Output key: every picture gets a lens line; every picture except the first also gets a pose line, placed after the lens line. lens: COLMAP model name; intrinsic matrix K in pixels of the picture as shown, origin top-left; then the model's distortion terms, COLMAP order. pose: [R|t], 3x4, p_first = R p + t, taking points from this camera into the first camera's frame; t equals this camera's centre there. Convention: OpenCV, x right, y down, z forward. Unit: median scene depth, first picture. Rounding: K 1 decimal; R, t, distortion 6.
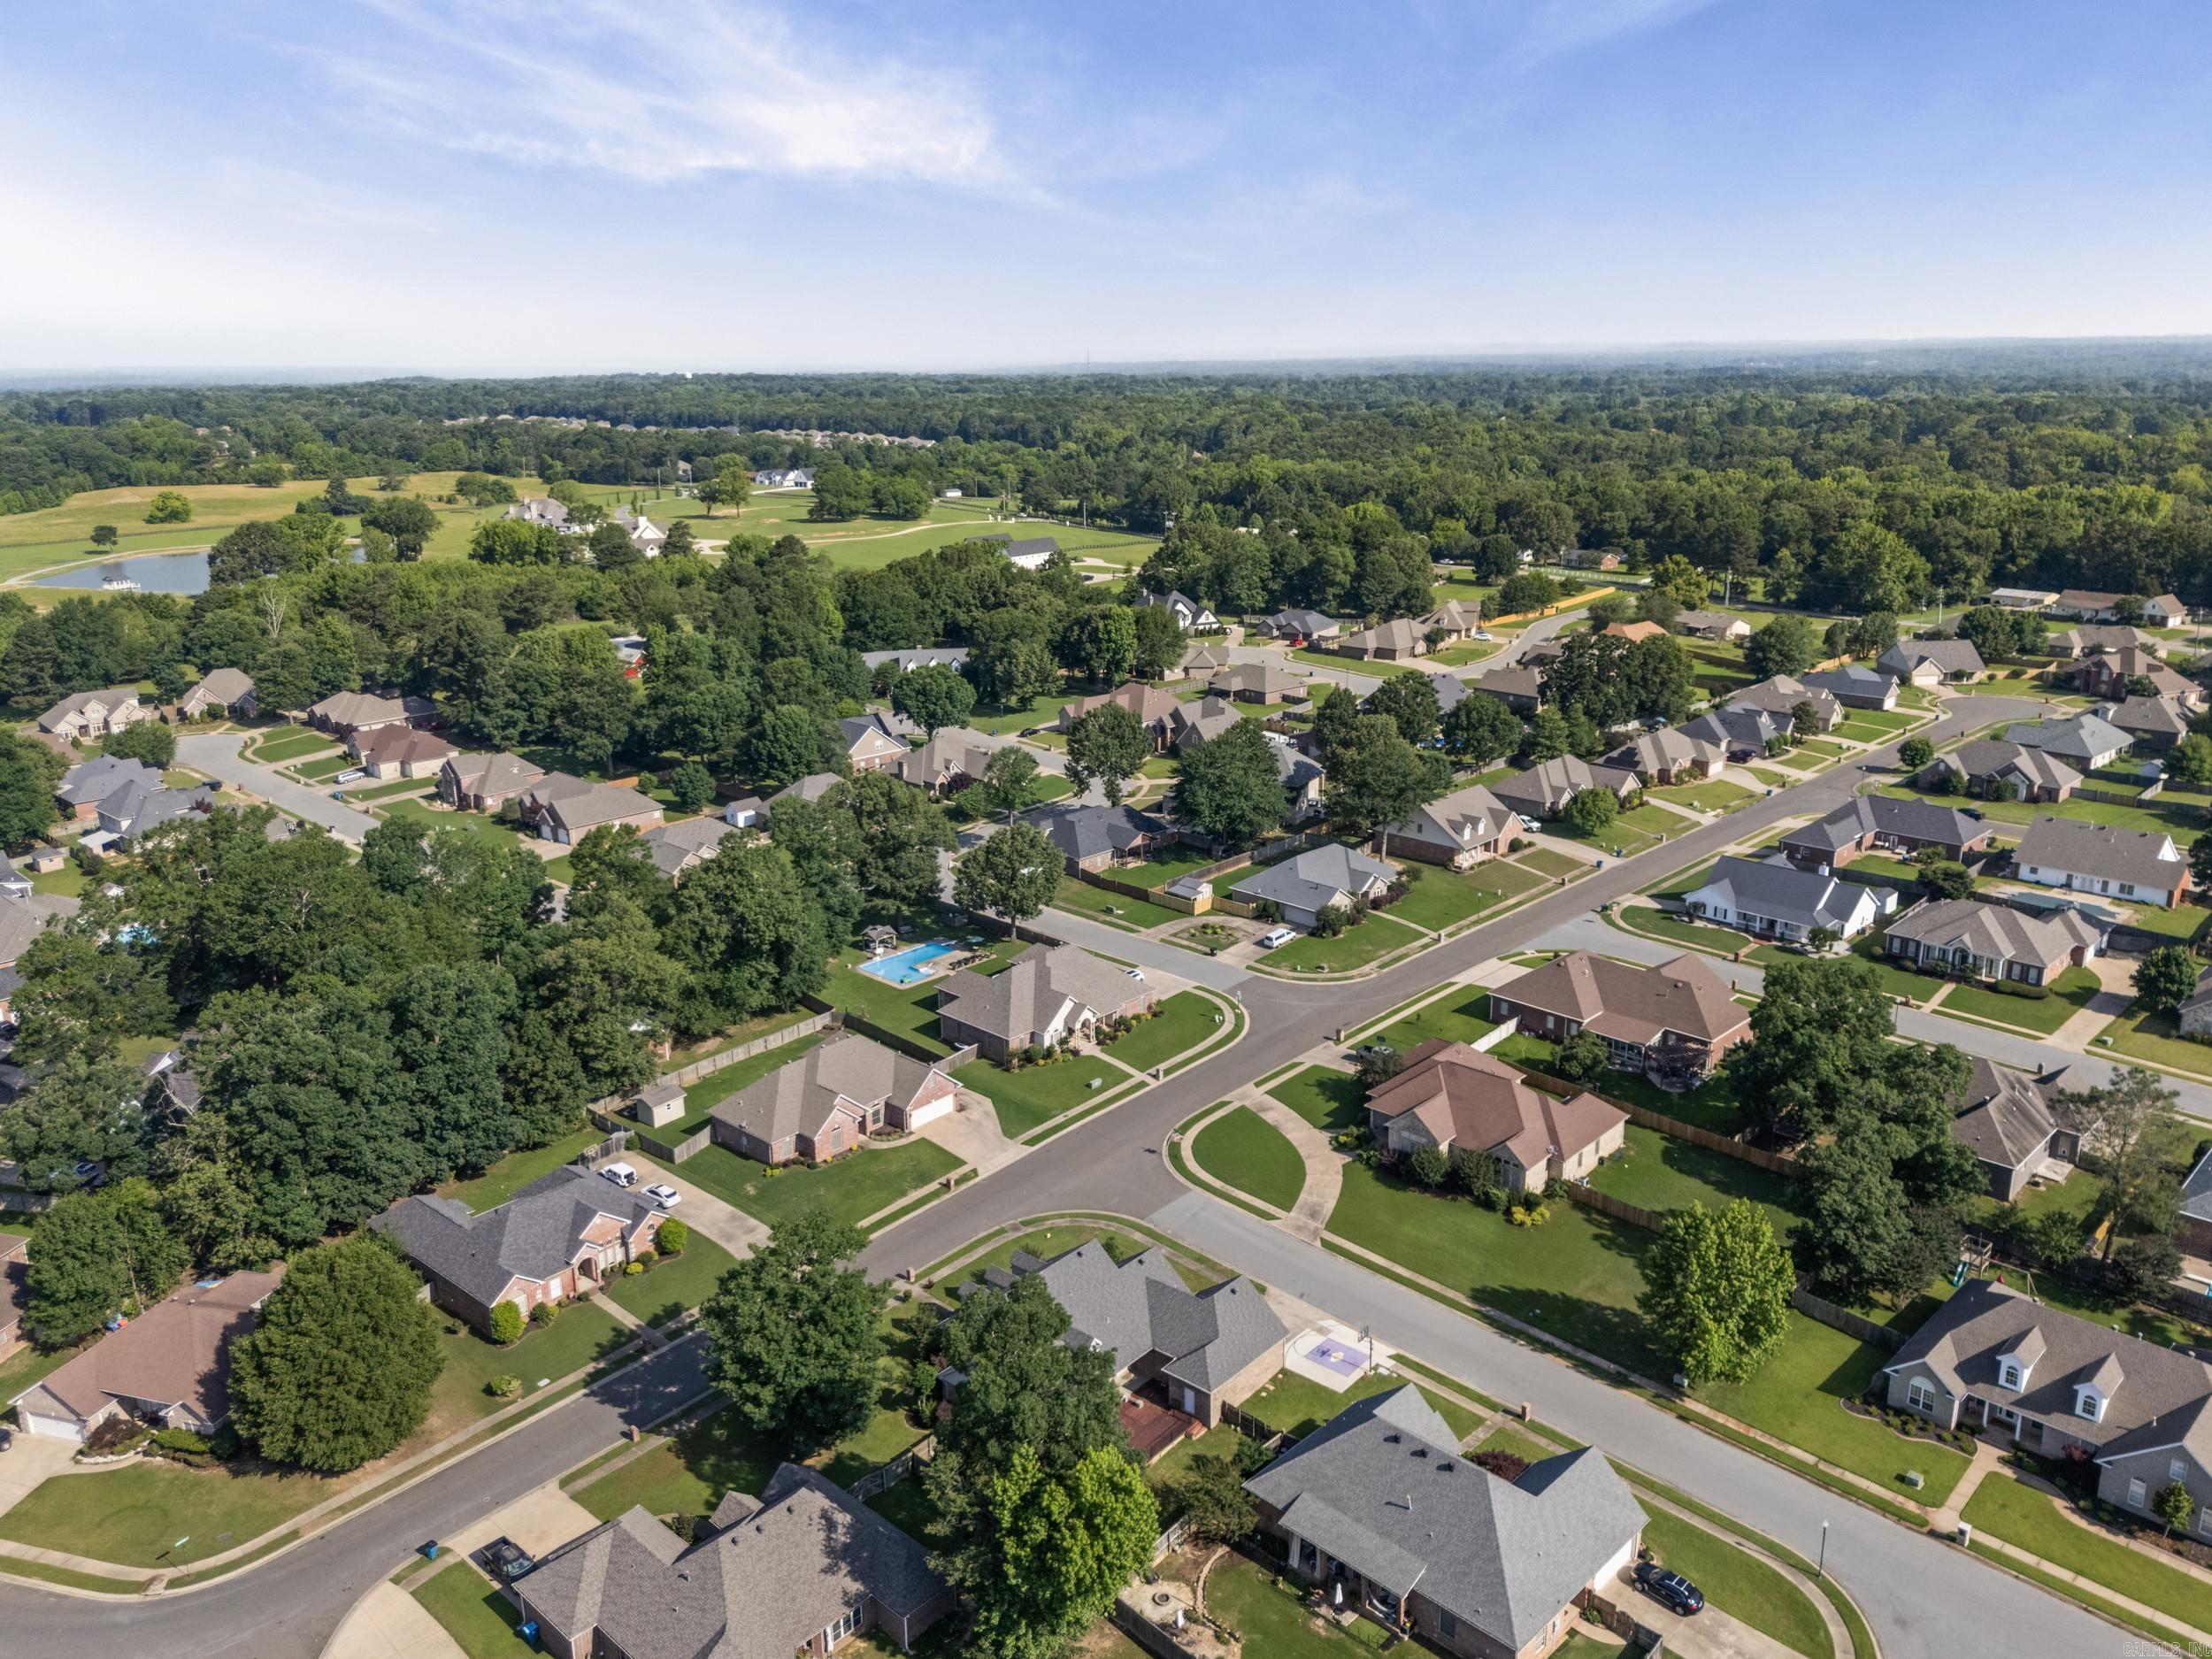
lens RADIAL K [[1607.0, 0, 1107.8], [0, 1607.0, 861.8], [0, 0, 1]] dist [0.053563, -0.035537]
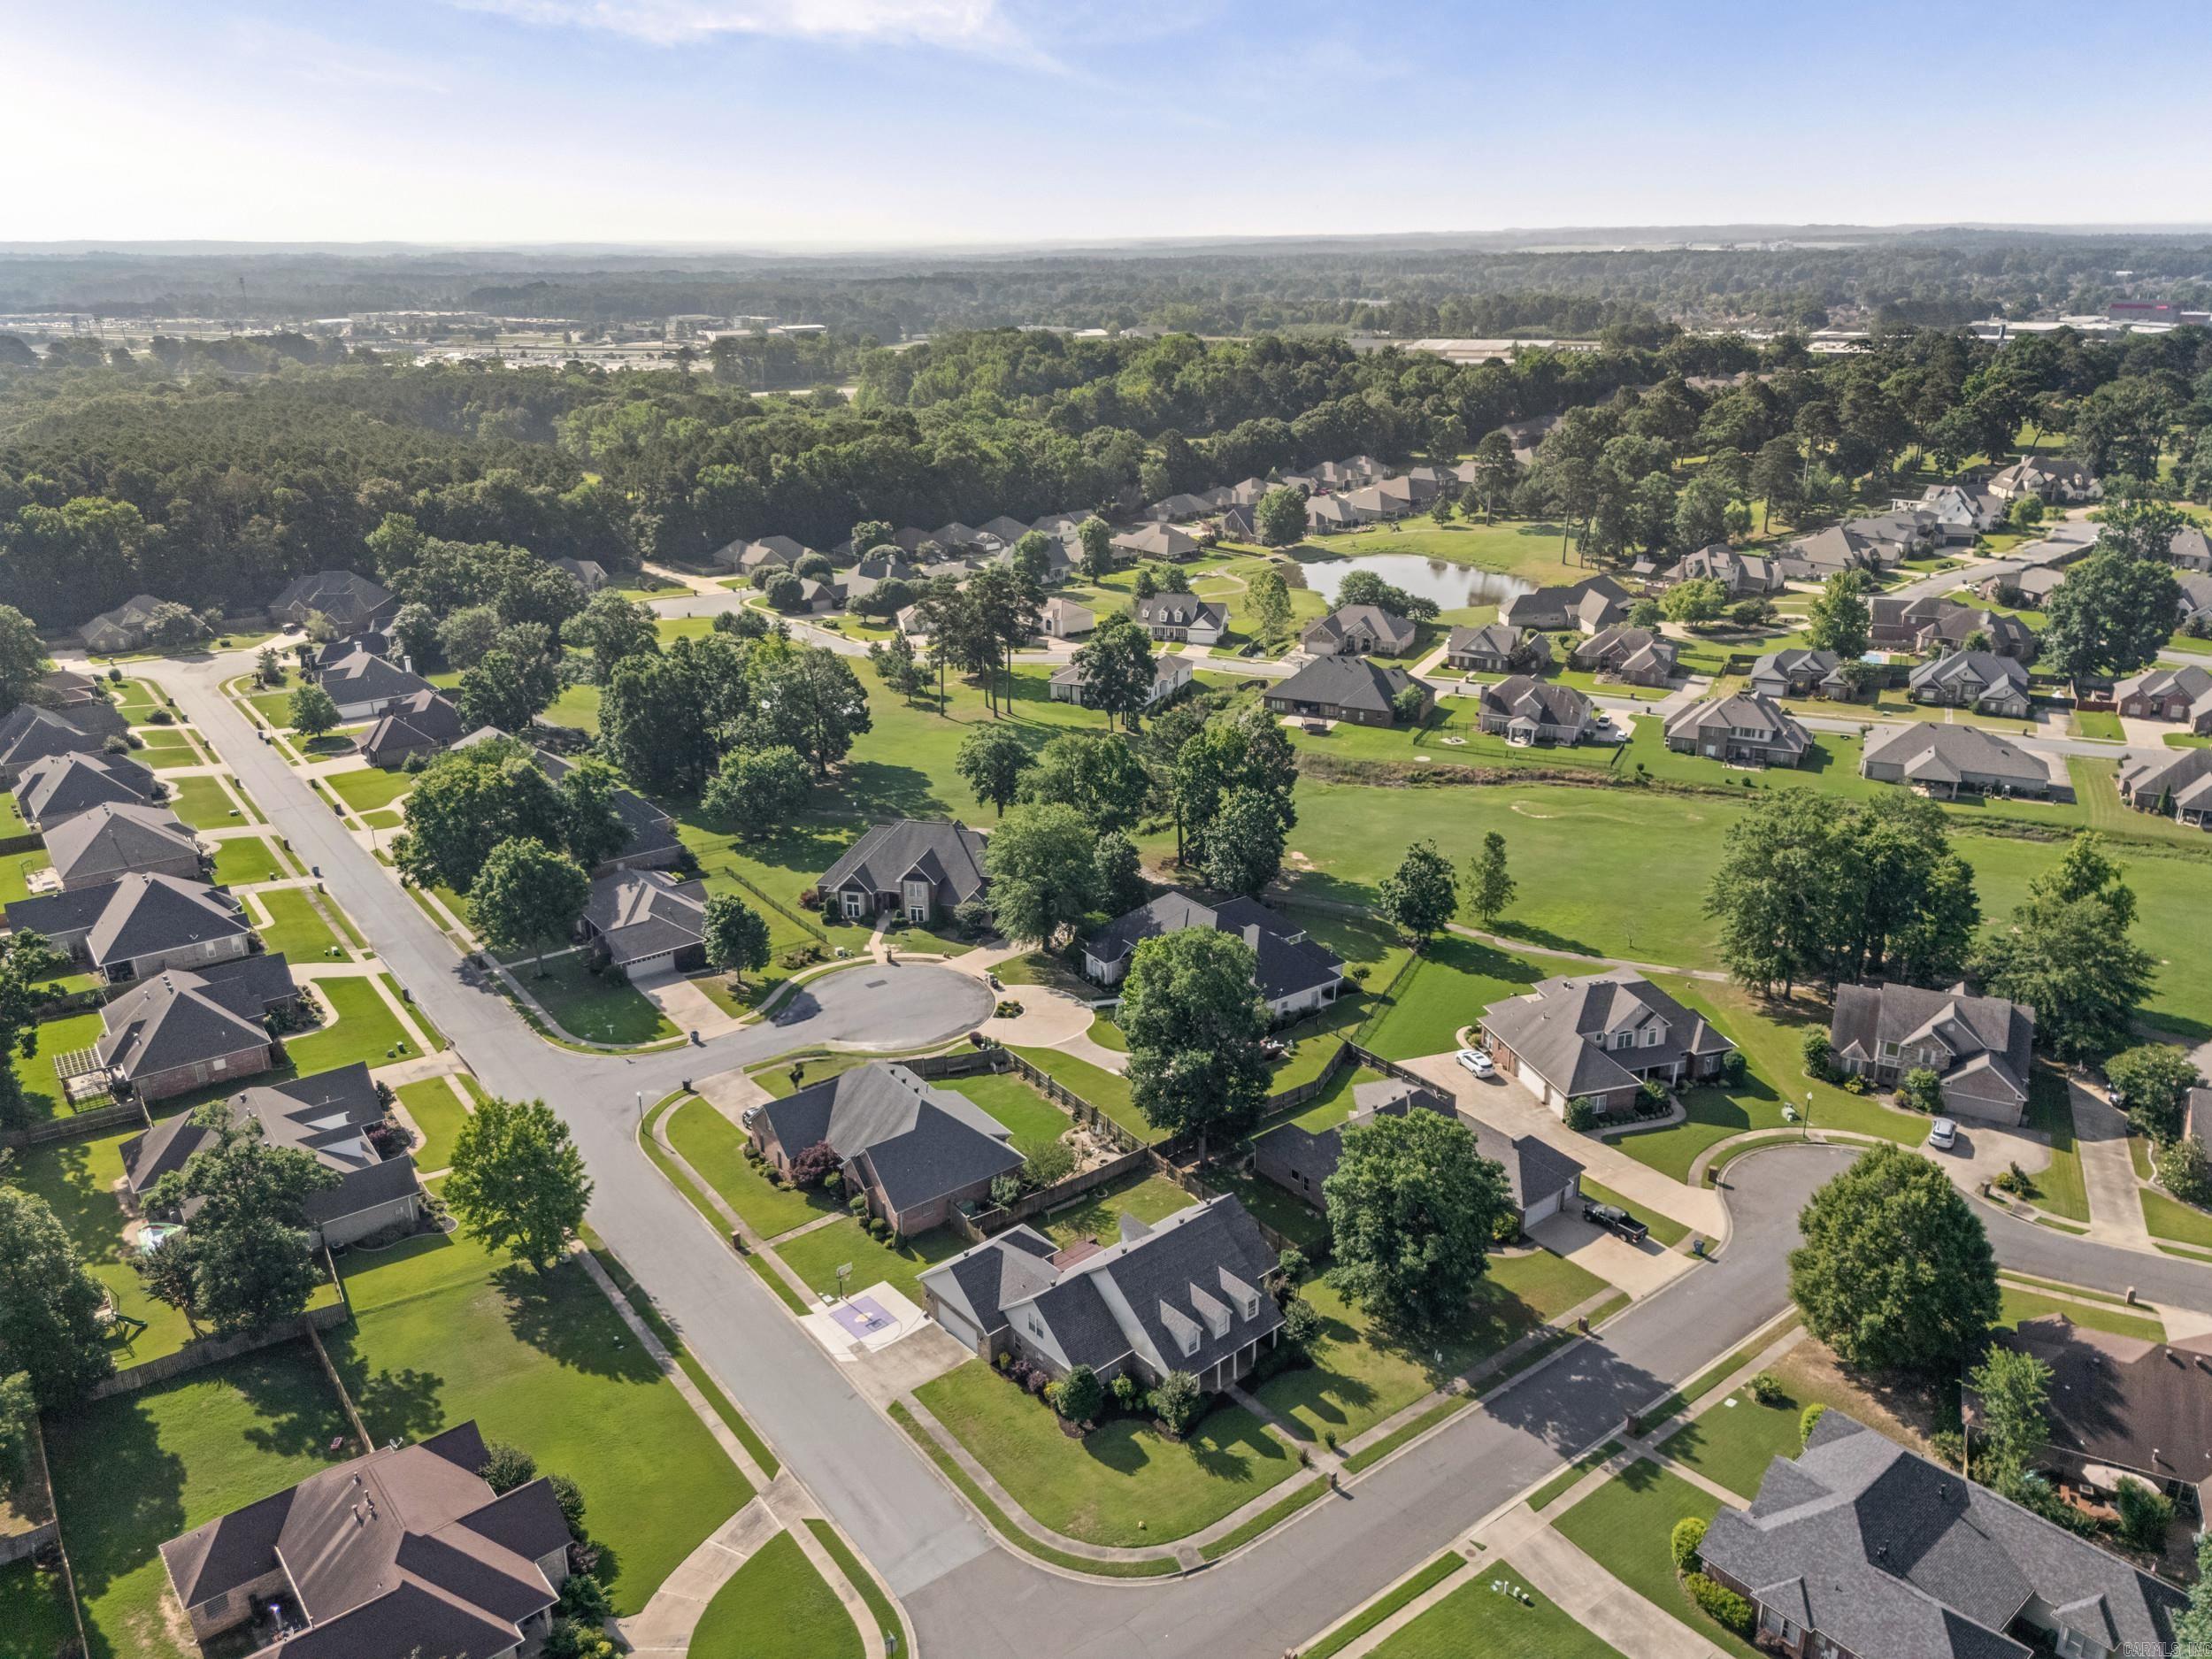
lens RADIAL K [[1607.0, 0, 1107.8], [0, 1607.0, 861.8], [0, 0, 1]] dist [0.053563, -0.035537]
pose [[-0.988669, -0.031345, 0.146802, -0.108853], [0.066990, 0.783039, 0.618354, -0.398993], [-0.134334, 0.621182, -0.772067, 1.280121]]
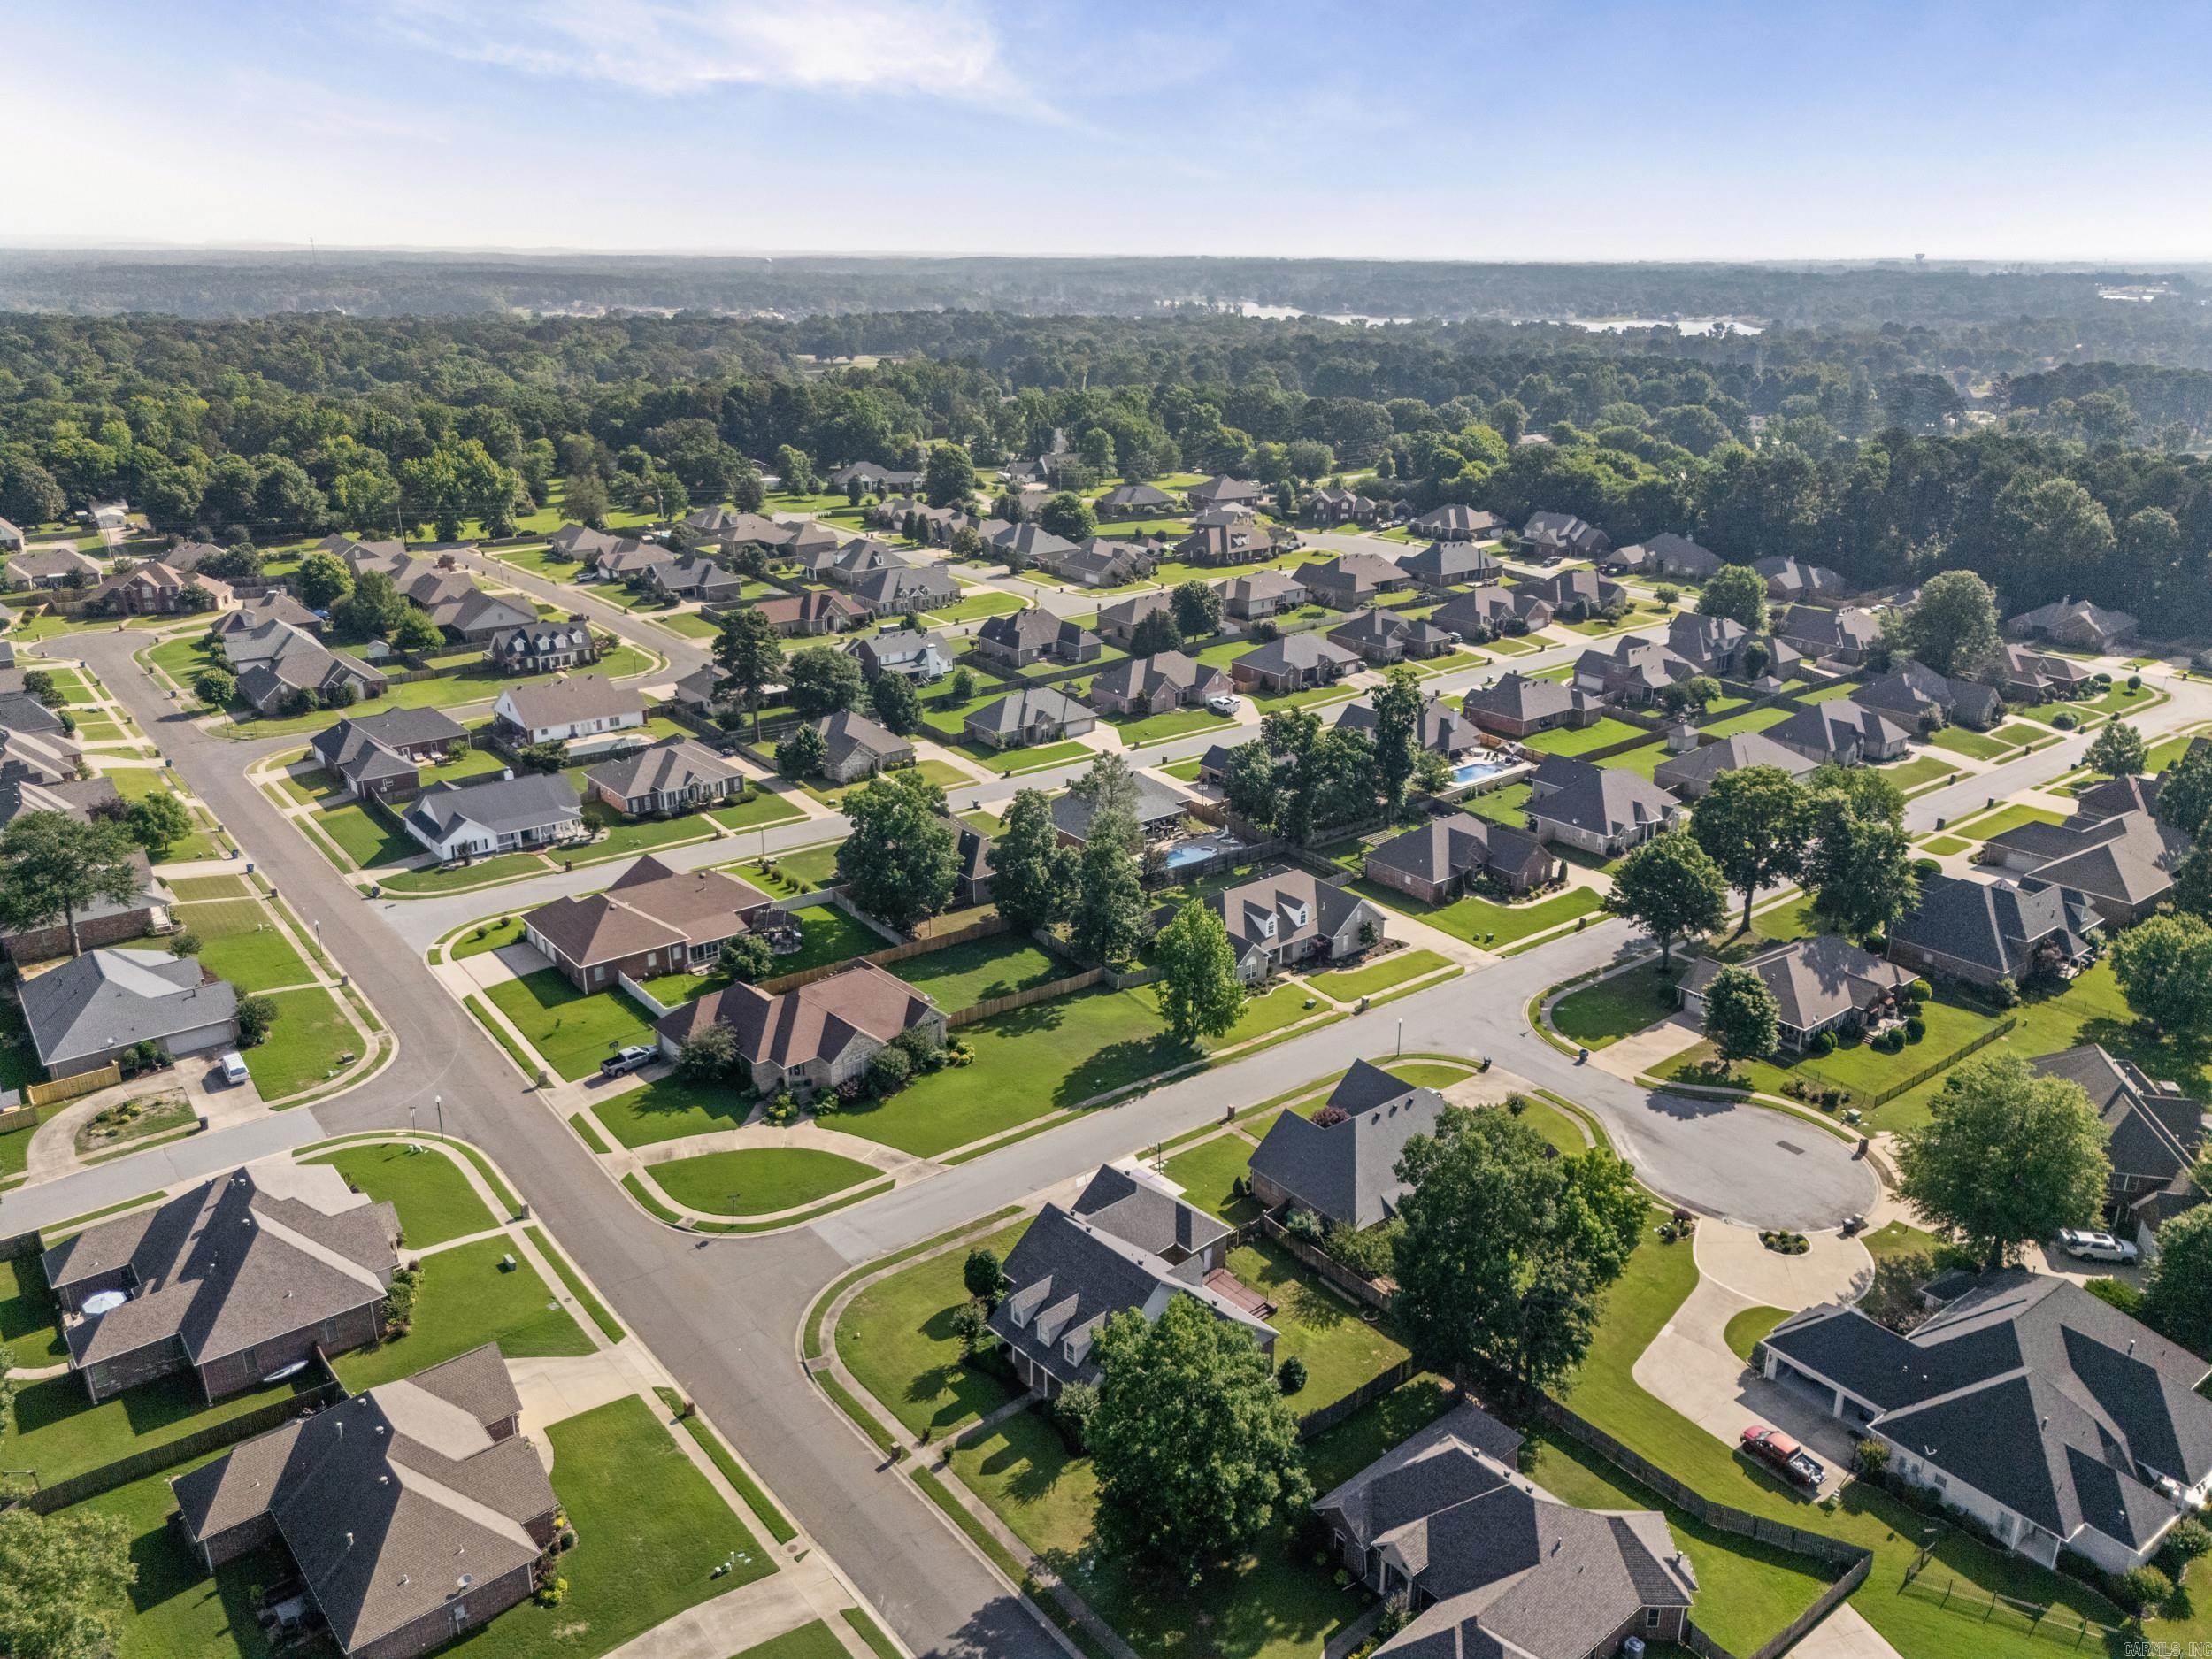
lens RADIAL K [[1641.3, 0, 1110.4], [0, 1641.3, 794.5], [0, 0, 1]] dist [0.057799, -0.002946]
pose [[0.120994, -0.298183, 0.946809, -0.696759], [0.292826, 0.922093, 0.252979, -0.188054], [-0.948479, 0.246642, 0.198884, 0.600666]]
